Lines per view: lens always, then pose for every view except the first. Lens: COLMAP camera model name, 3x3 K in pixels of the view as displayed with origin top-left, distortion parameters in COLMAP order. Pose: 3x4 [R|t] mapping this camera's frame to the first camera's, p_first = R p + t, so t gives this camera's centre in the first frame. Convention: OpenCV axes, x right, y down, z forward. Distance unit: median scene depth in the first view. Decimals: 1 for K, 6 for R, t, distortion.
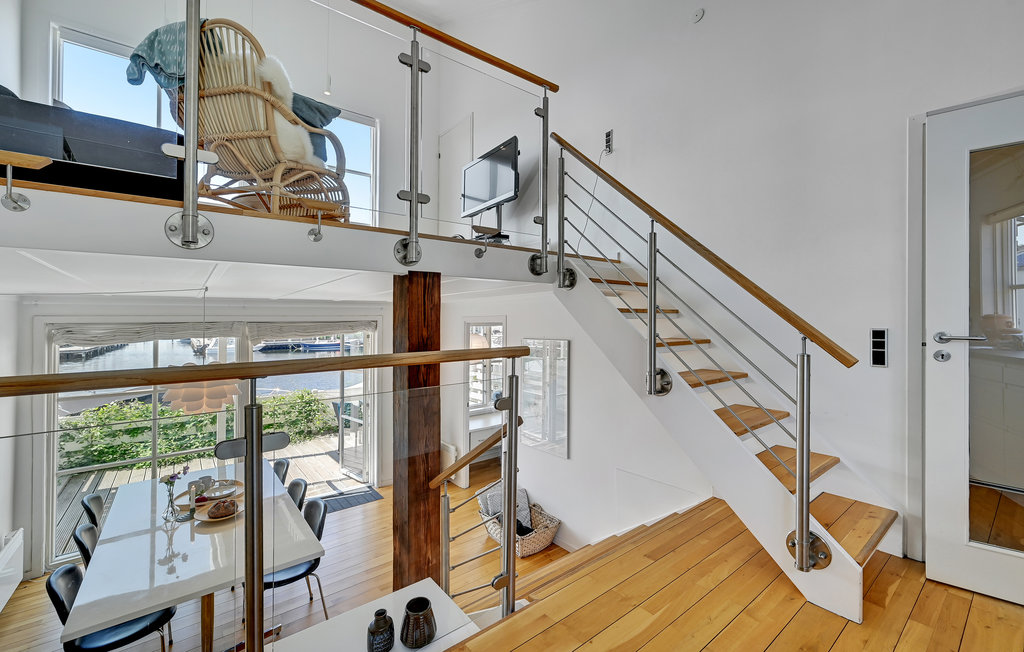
lens RADIAL K [[420.5, 0, 508.9], [0, 420.5, 312.6], [0, 0, 1]] dist [-0.004682, 0.000055]
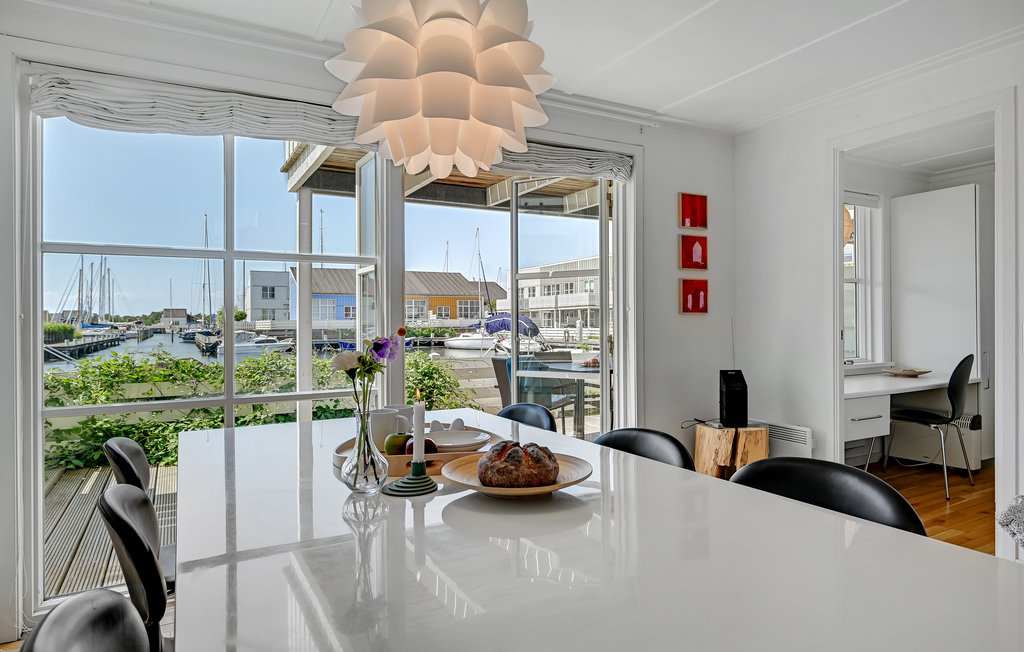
lens RADIAL K [[622.6, 0, 514.0], [0, 622.6, 324.6], [0, 0, 1]] dist [0.003630, 0.000485]
pose [[0.985553, 0.000924, -0.169365, -0.292206], [0.002808, 0.999759, 0.021796, 0.170982], [0.169344, -0.021956, 0.985312, 0.265999]]
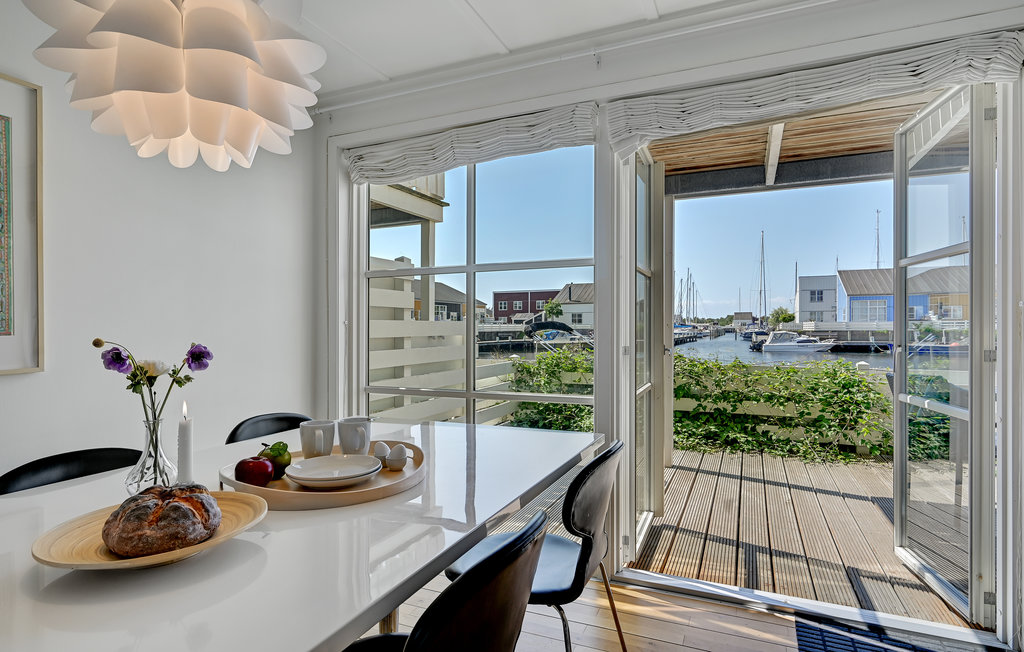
lens RADIAL K [[529.2, 0, 505.3], [0, 529.2, 330.0], [0, 0, 1]] dist [-0.010063, -0.000201]
pose [[0.453023, 0.011339, -0.891427, -0.158393], [0.016184, 0.999650, 0.020940, 0.172244], [0.891352, -0.023914, 0.452681, 0.505890]]
